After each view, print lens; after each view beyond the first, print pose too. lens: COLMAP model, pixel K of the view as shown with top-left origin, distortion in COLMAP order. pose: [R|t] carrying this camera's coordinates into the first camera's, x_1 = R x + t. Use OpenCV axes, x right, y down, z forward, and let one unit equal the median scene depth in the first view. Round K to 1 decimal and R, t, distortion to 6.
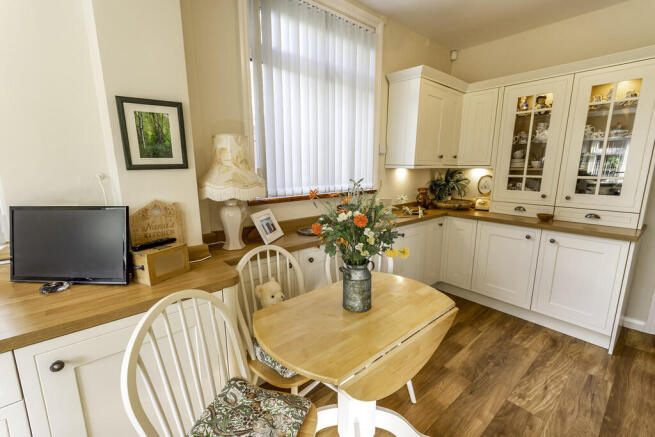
lens RADIAL K [[290.7, 0, 327.5], [0, 290.7, 218.5], [0, 0, 1]] dist [0.006324, 0.000748]
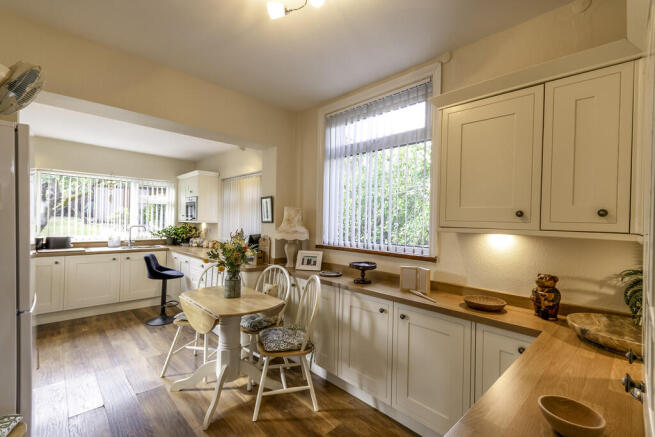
lens RADIAL K [[290.7, 0, 327.5], [0, 290.7, 218.5], [0, 0, 1]] dist [0.006324, 0.000748]
pose [[0.059023, -0.007753, -0.998227, 1.899416], [-0.204508, 0.978667, -0.019694, -0.258005], [0.977084, 0.205307, 0.056178, 1.330295]]
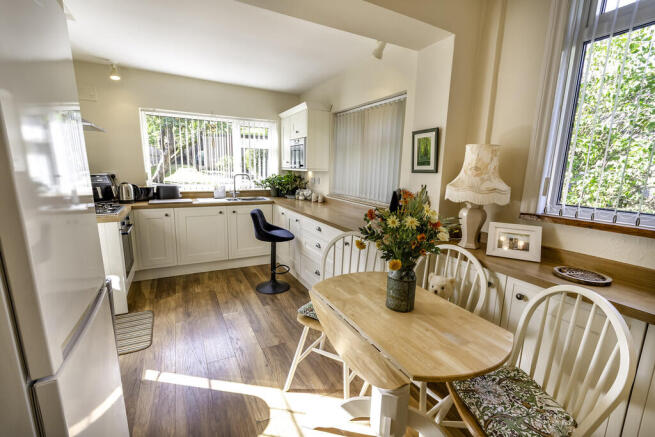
lens RADIAL K [[290.7, 0, 327.5], [0, 290.7, 218.5], [0, 0, 1]] dist [0.006324, 0.000748]
pose [[-0.223779, 0.165419, -0.960500, 1.056593], [-0.201204, 0.956423, 0.211593, -0.159173], [0.953646, 0.240606, -0.180744, 0.832612]]
